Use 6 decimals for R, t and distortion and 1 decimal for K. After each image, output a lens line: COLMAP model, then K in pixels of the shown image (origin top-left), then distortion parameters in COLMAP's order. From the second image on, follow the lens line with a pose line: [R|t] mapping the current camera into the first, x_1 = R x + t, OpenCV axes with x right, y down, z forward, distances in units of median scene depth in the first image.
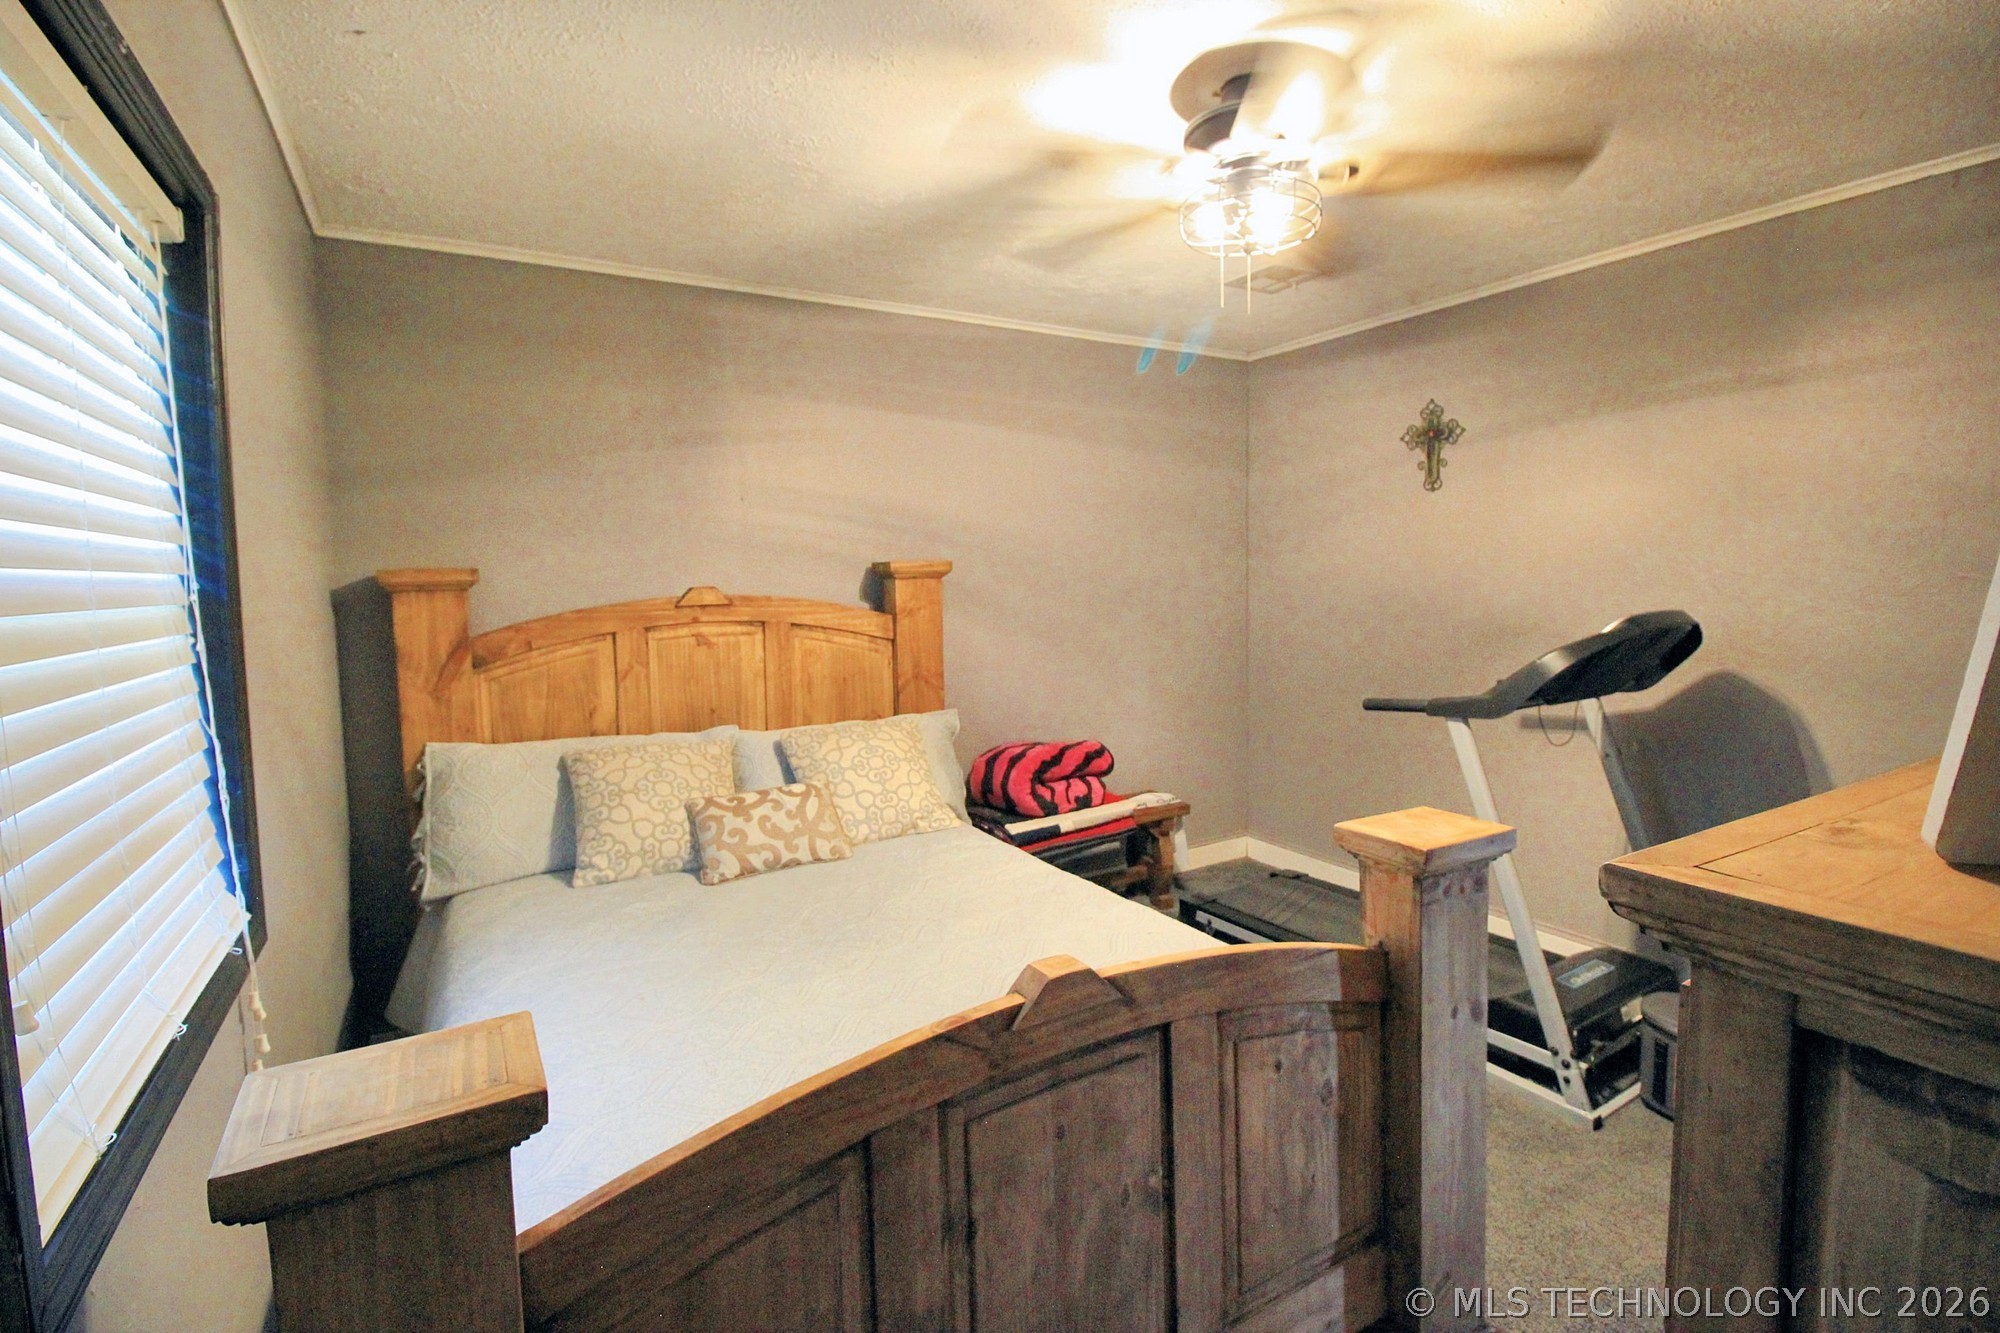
lens RADIAL K [[918.0, 0, 1008.9], [0, 918.0, 636.6], [0, 0, 1]] dist [0.000787, -0.014975]
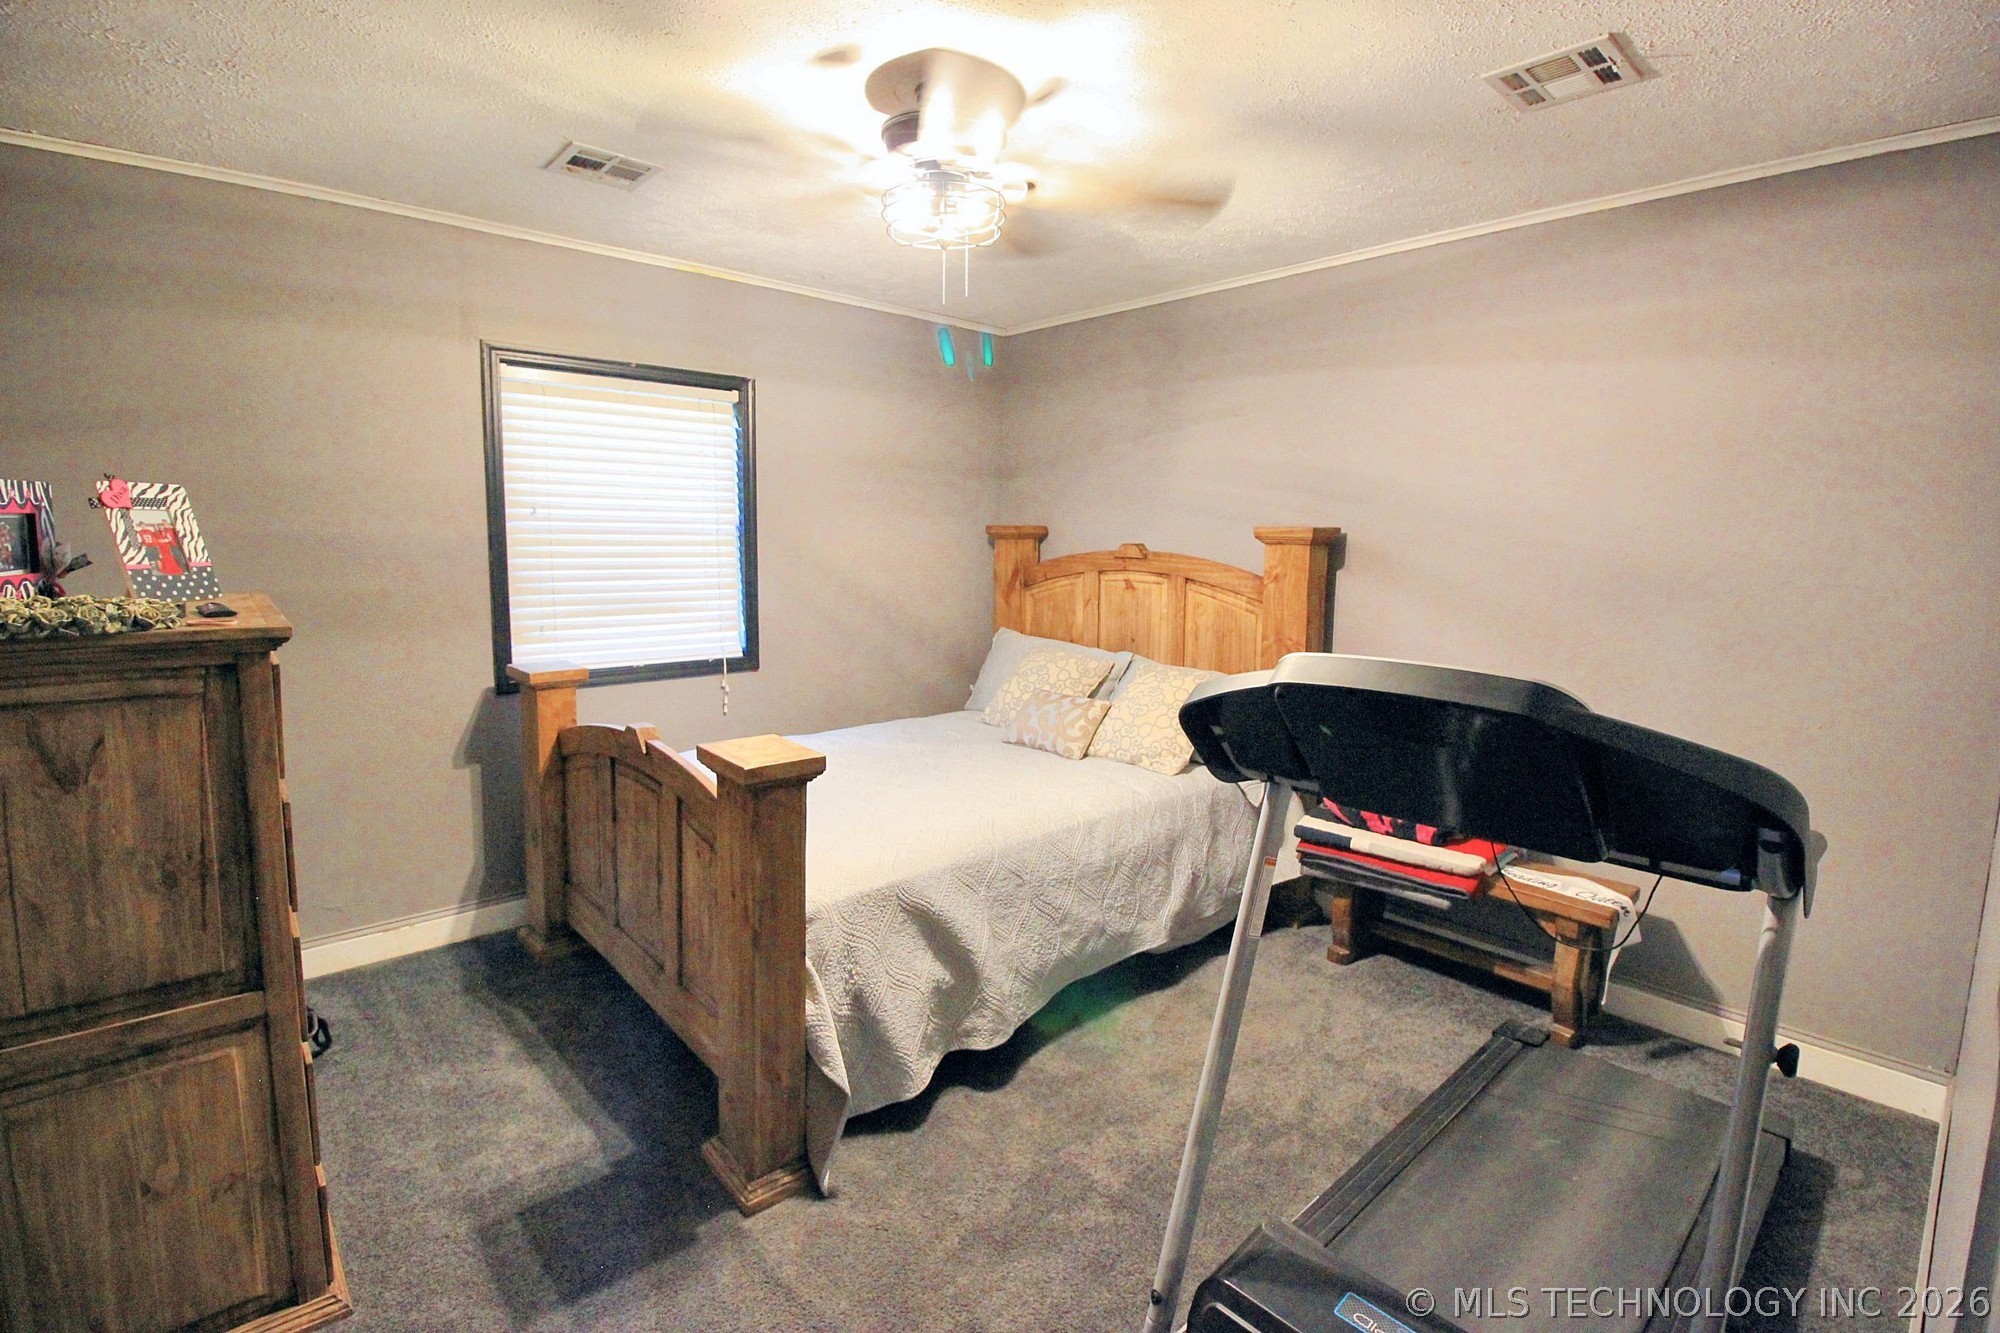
lens RADIAL K [[918.0, 0, 1008.9], [0, 918.0, 636.6], [0, 0, 1]] dist [0.000787, -0.014975]
pose [[0.204146, 0.135957, -0.969453, 0.877837], [-0.085962, 0.988973, 0.120593, -0.063560], [0.975159, 0.058718, 0.213582, 0.546905]]
